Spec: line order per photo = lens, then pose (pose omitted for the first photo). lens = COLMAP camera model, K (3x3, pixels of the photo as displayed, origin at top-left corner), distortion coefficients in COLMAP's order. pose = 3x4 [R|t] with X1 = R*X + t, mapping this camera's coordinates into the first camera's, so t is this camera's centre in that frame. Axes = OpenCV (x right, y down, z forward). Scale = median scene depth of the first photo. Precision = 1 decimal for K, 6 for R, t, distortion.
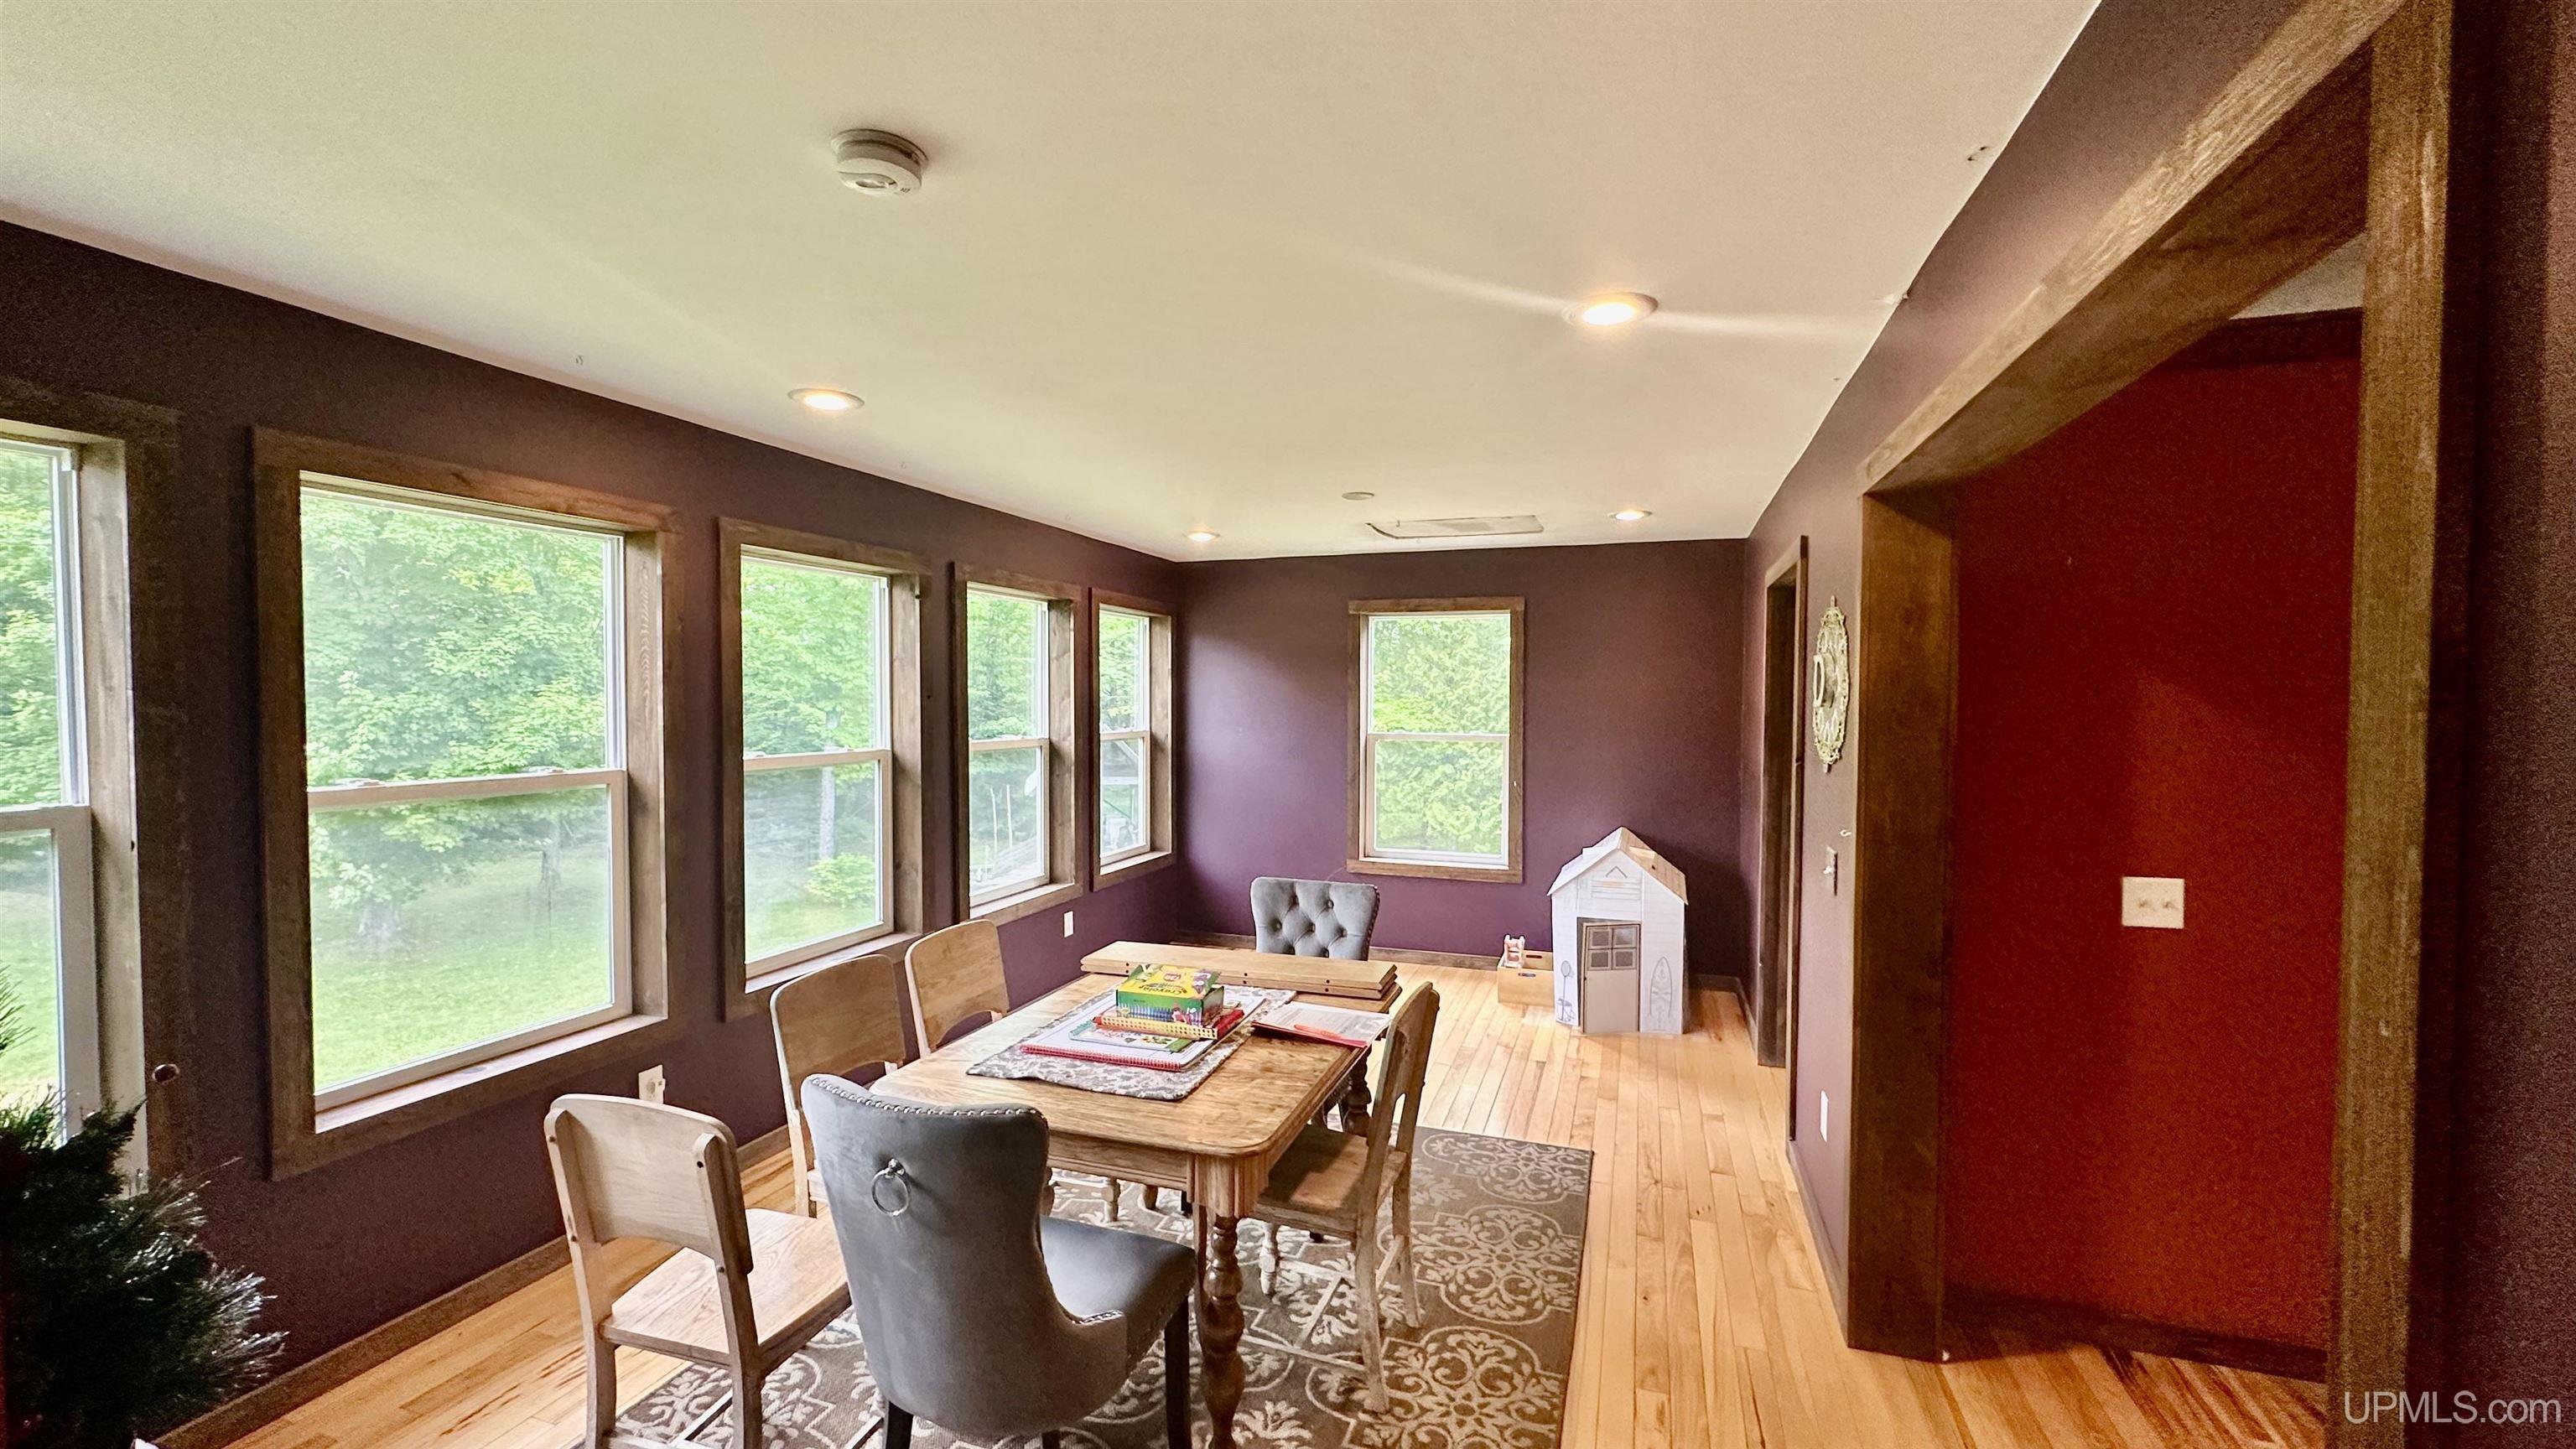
lens RADIAL K [[1042.5, 0, 1296.6], [0, 1042.5, 724.2], [0, 0, 1]] dist [-0.001671, 0.001189]
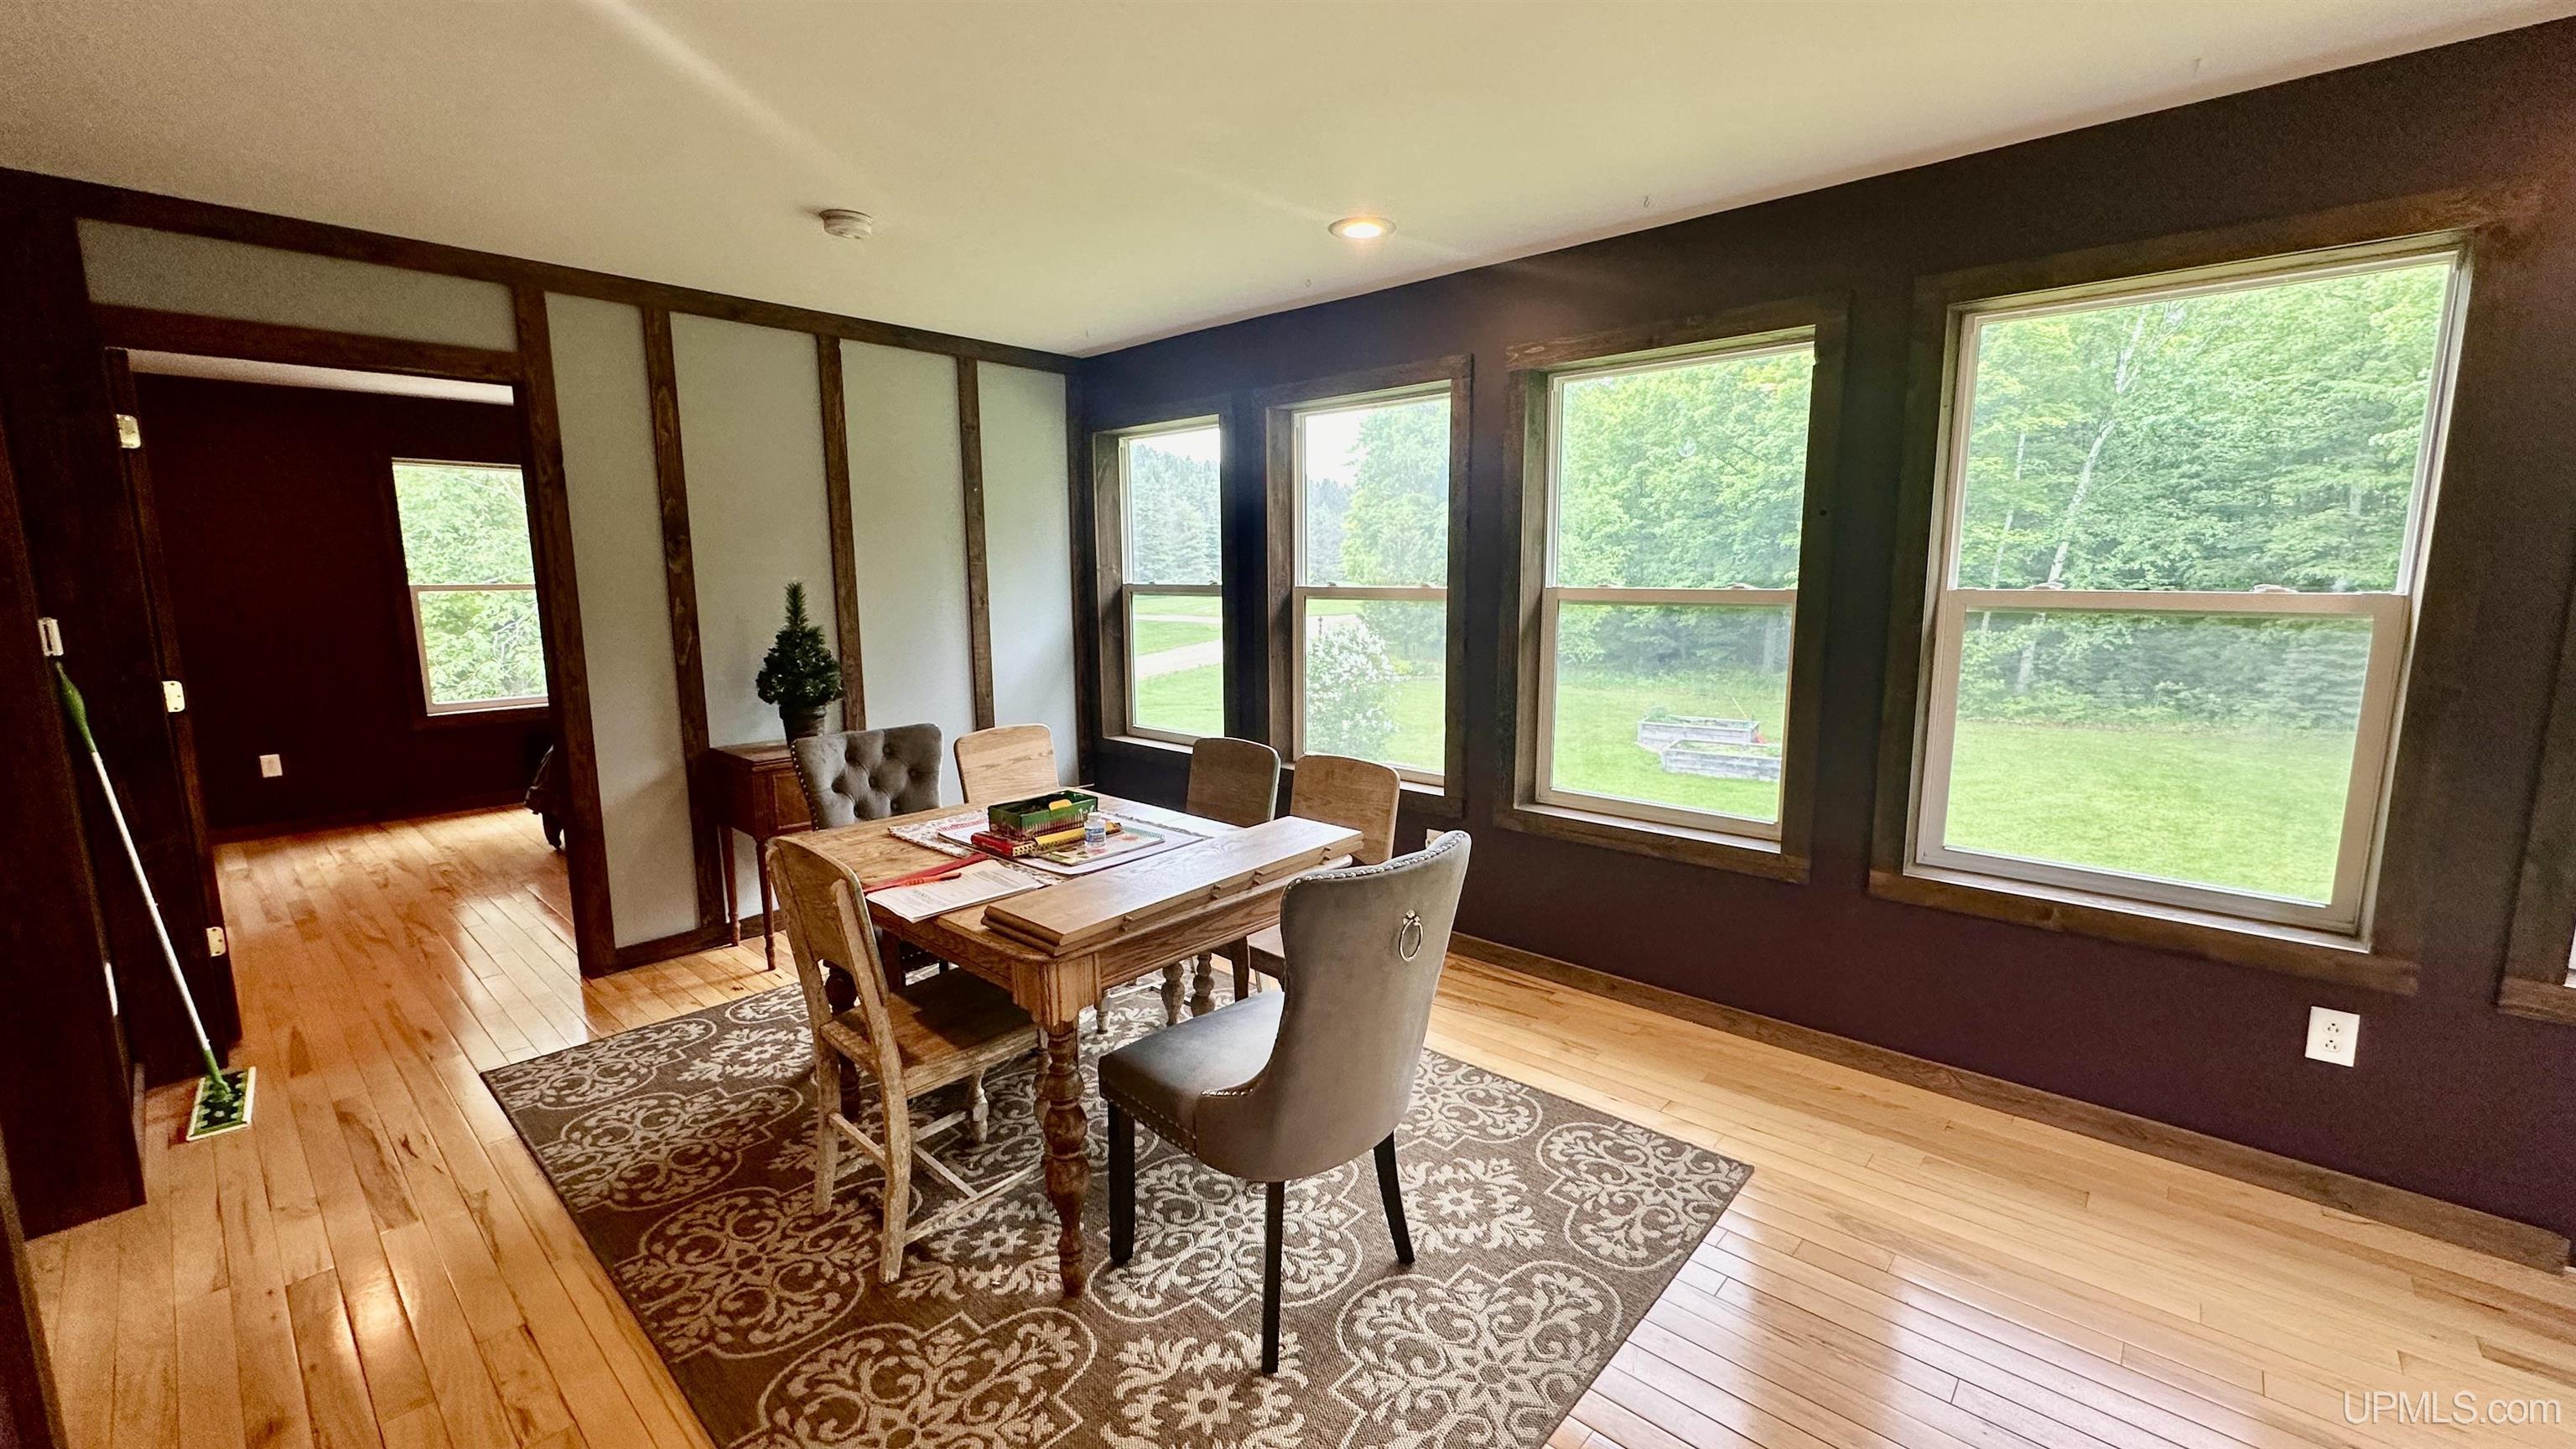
lens RADIAL K [[1042.5, 0, 1299.6], [0, 1042.5, 722.8], [0, 0, 1]] dist [-0.001671, 0.001189]
pose [[-0.402280, 0.136683, -0.905256, 0.675353], [-0.025352, 0.986750, 0.160254, 0.009861], [0.915166, 0.087417, -0.393485, 1.610278]]
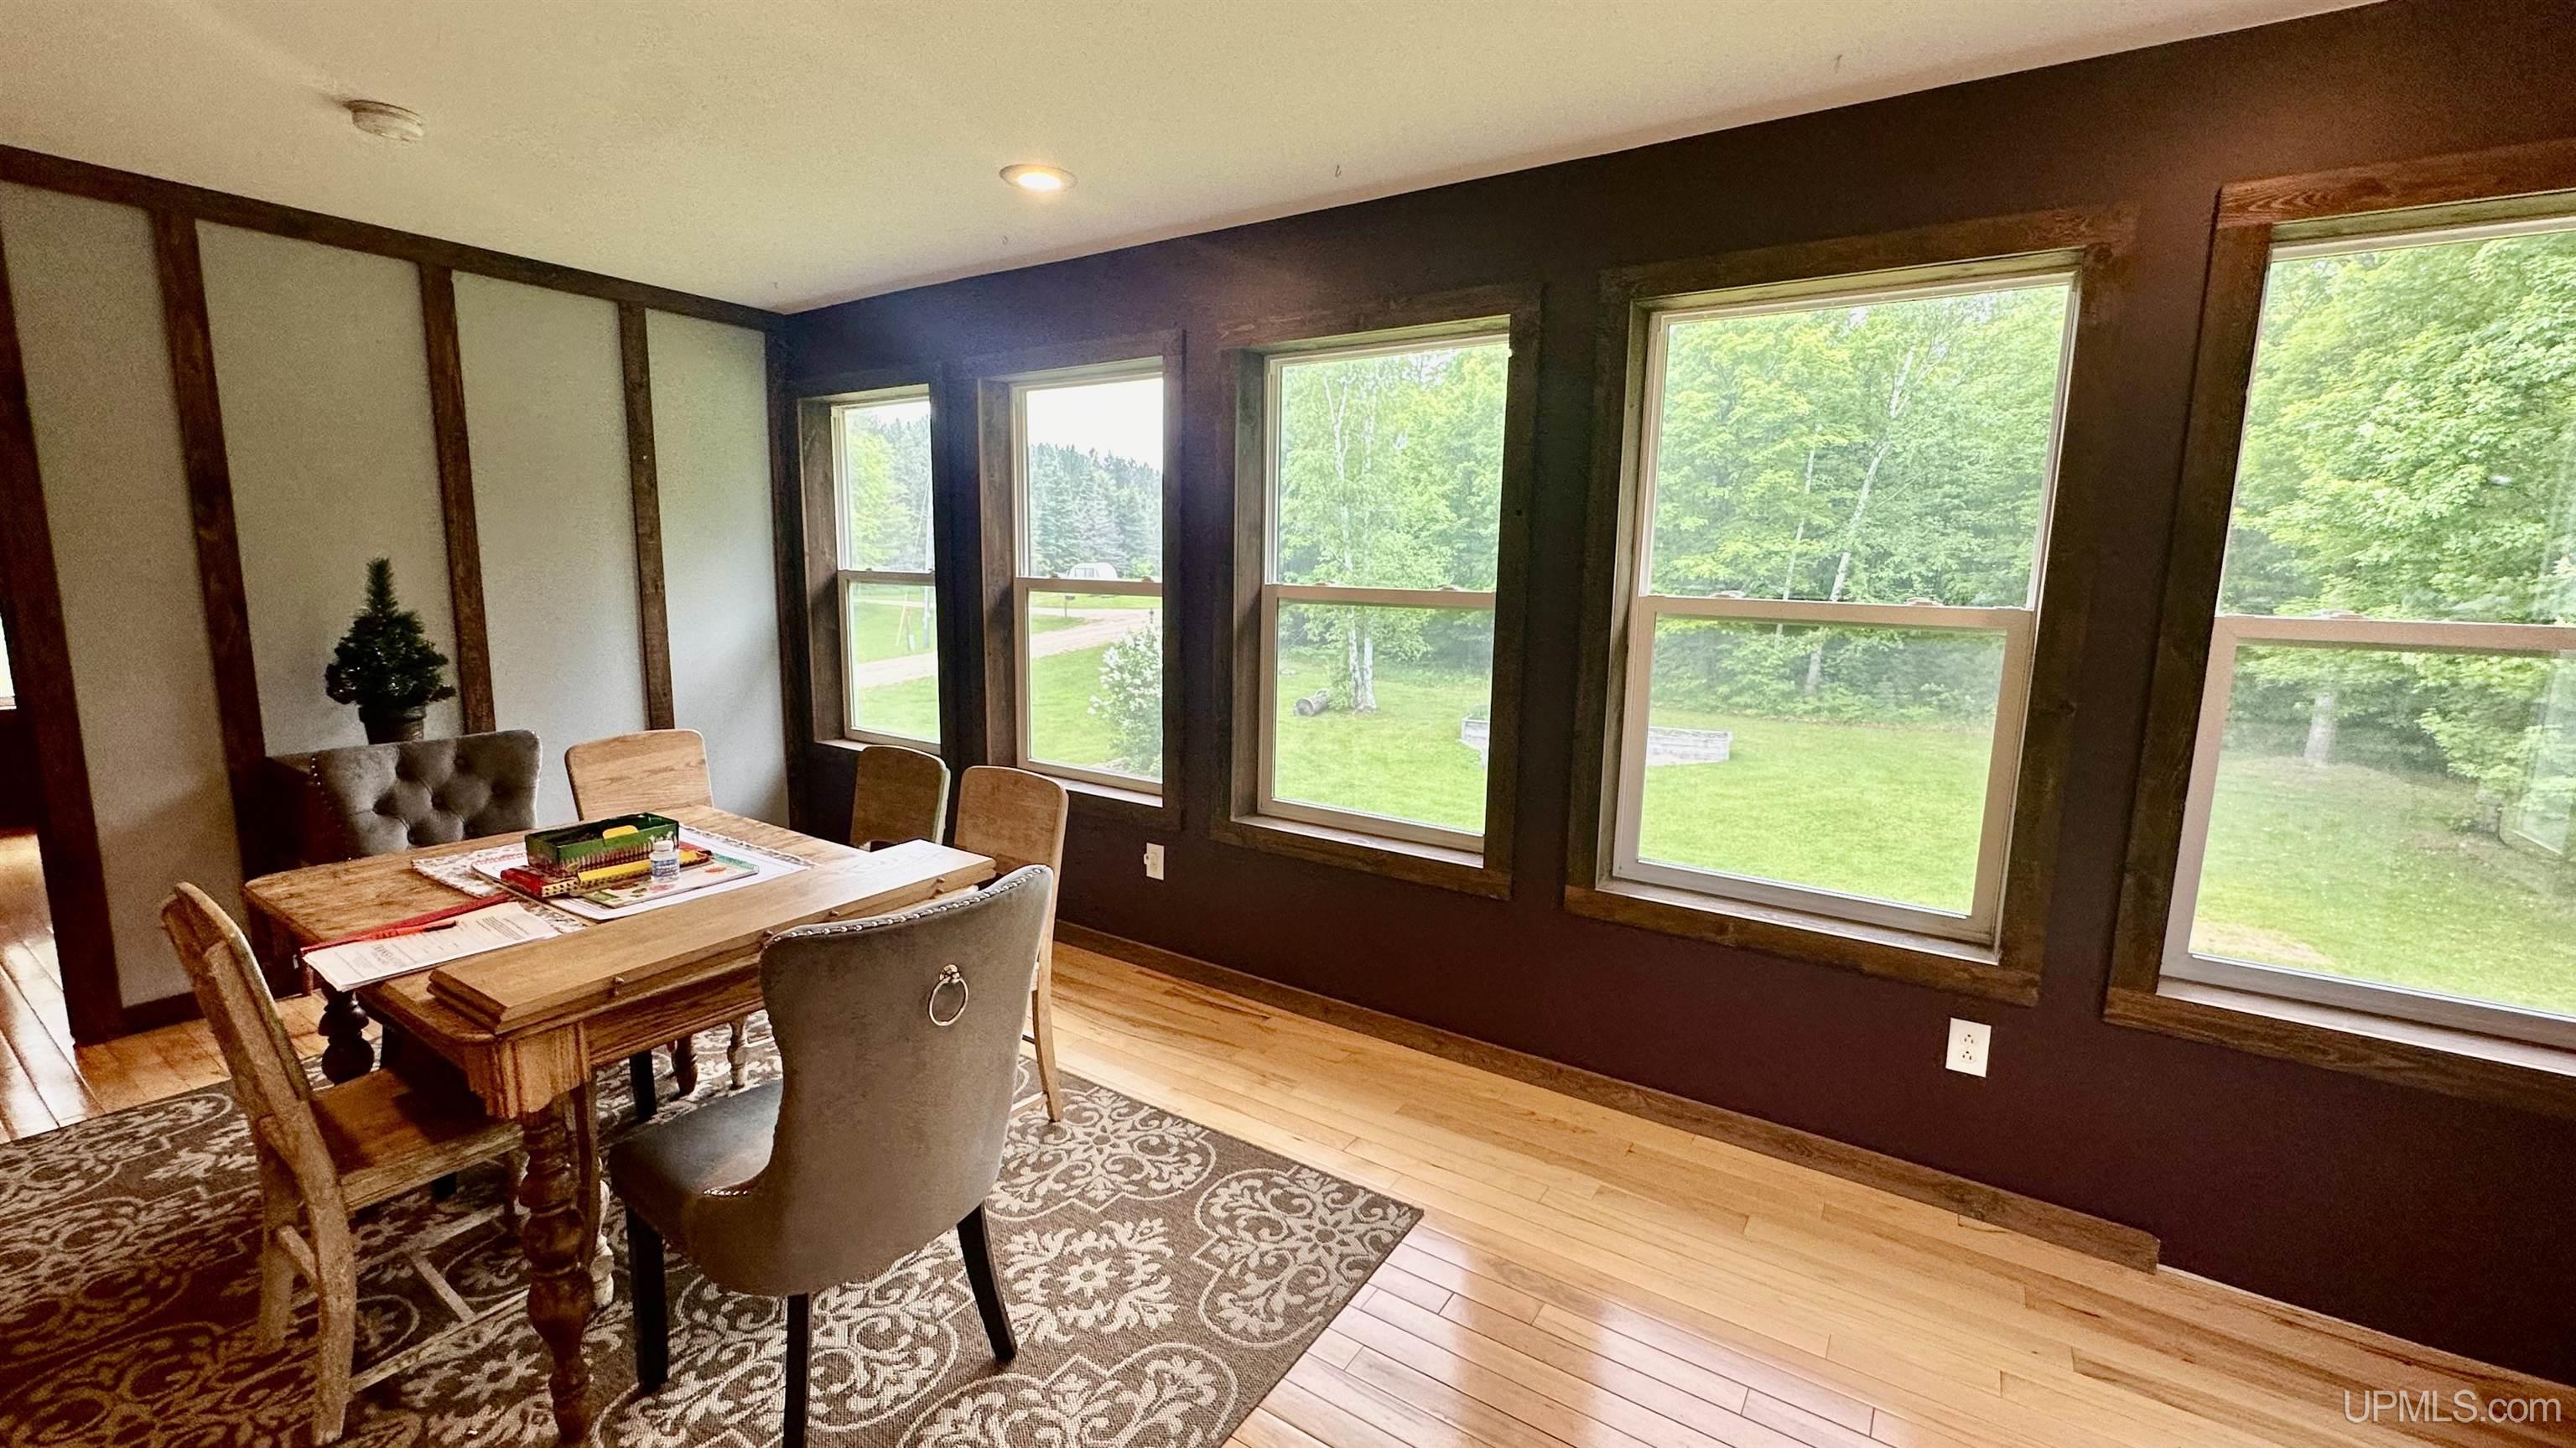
lens RADIAL K [[1042.5, 0, 1327.4], [0, 1042.5, 721.0], [0, 0, 1]] dist [-0.001671, 0.001189]
pose [[-0.260156, 0.139822, -0.955389, 0.513802], [-0.052350, 0.985962, 0.158551, 0.004409], [0.964146, 0.091263, -0.249184, 1.755306]]
